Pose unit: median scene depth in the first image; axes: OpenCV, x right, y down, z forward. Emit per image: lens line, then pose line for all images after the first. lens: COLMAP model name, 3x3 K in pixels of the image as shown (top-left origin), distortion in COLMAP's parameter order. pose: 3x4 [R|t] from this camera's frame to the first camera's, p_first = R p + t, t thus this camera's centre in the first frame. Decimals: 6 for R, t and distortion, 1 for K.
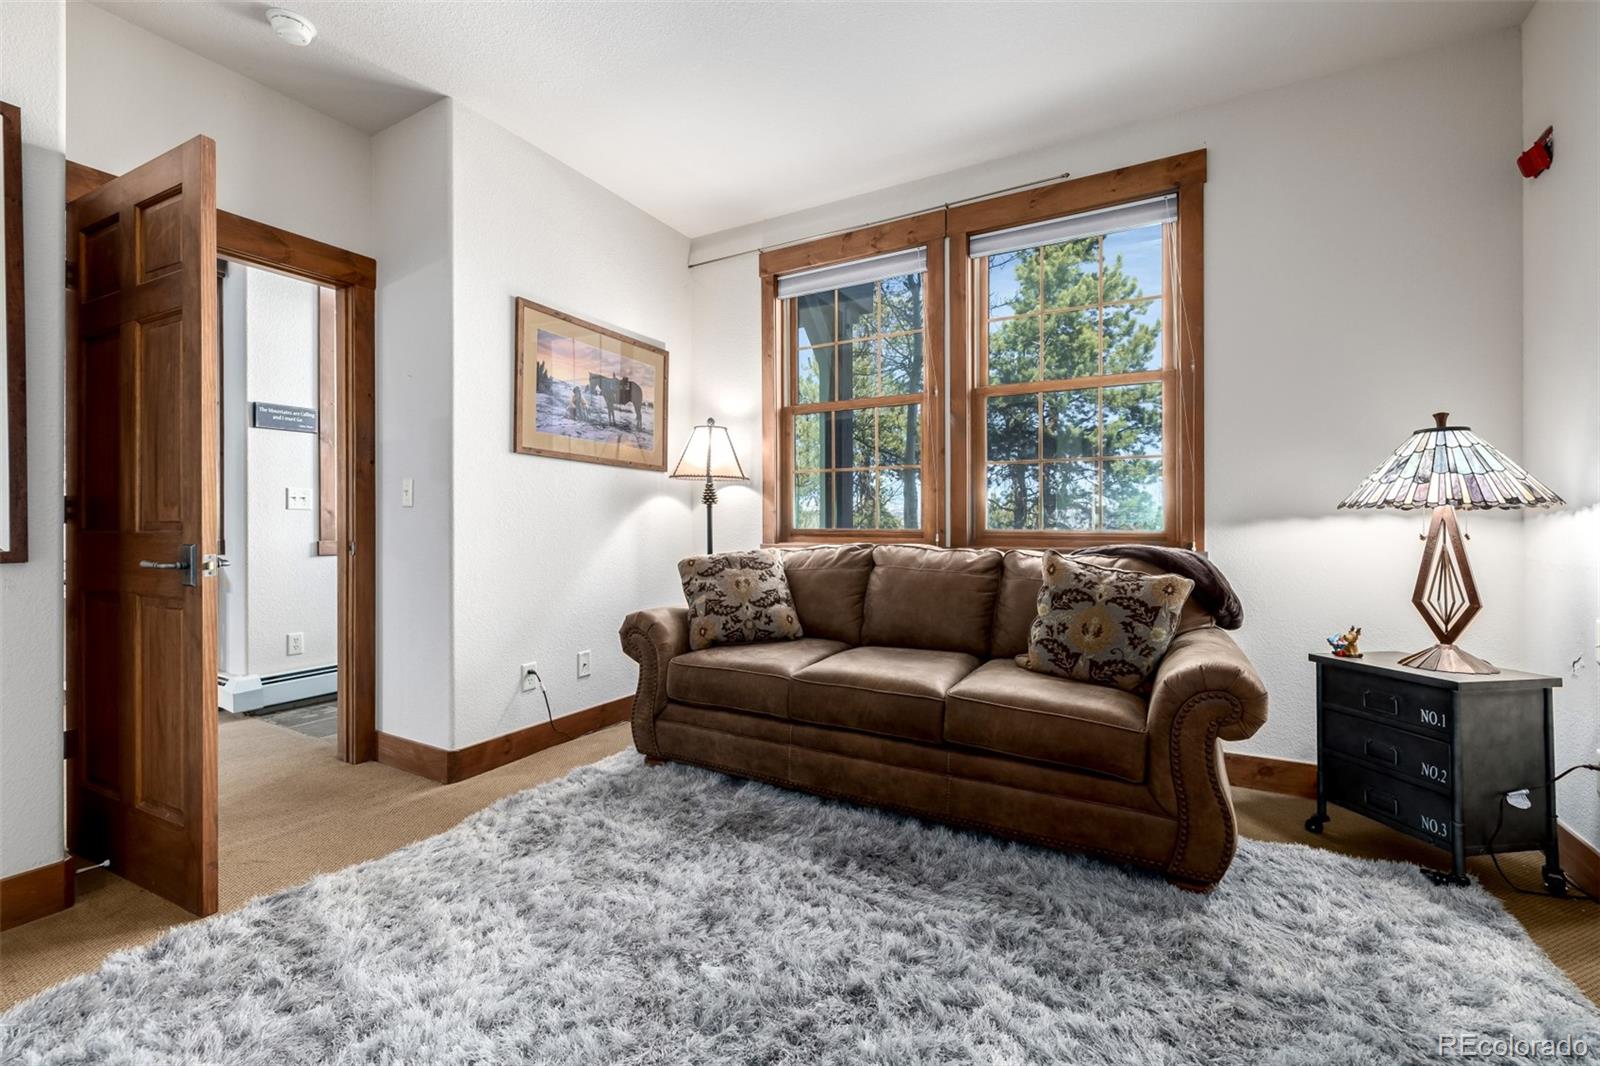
lens RADIAL K [[673.7, 0, 802.1], [0, 673.7, 527.2], [0, 0, 1]] dist [0.001749, -0.000597]
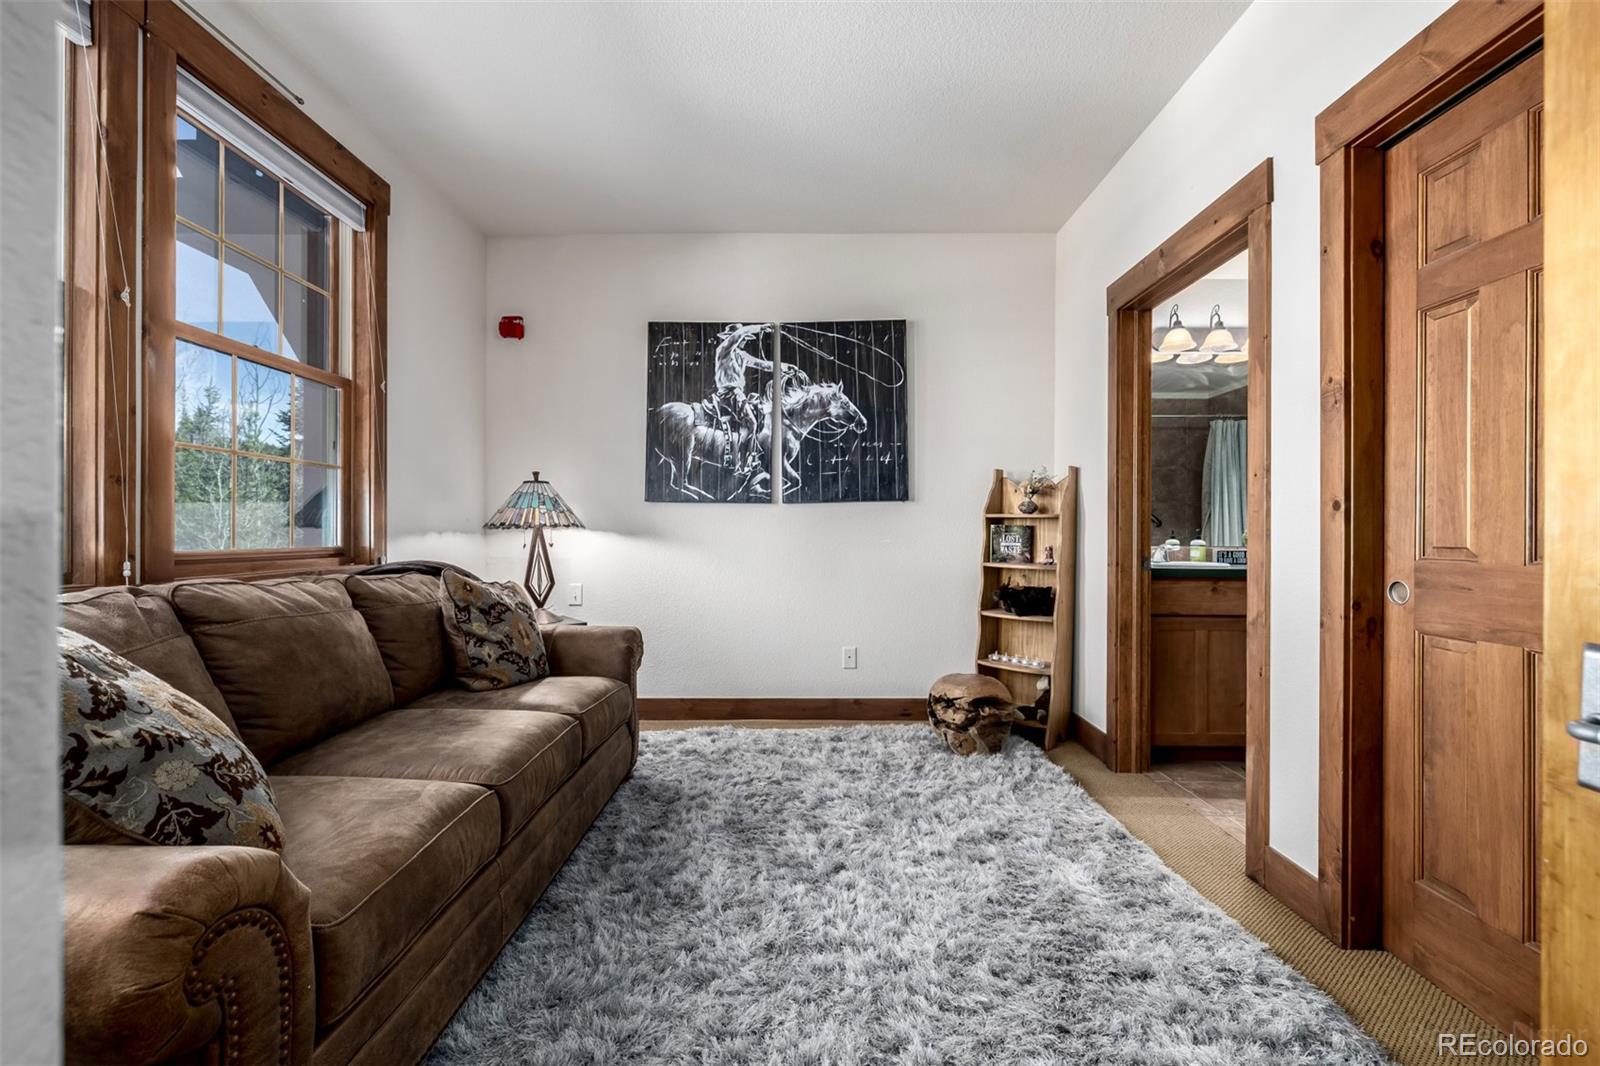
lens RADIAL K [[673.7, 0, 805.6], [0, 673.7, 524.7], [0, 0, 1]] dist [0.001749, -0.000597]
pose [[-0.505003, 0.007334, 0.863086, -0.850312], [-0.000384, 0.999962, -0.008721, -0.023165], [-0.863117, -0.004735, -0.504981, 1.268904]]
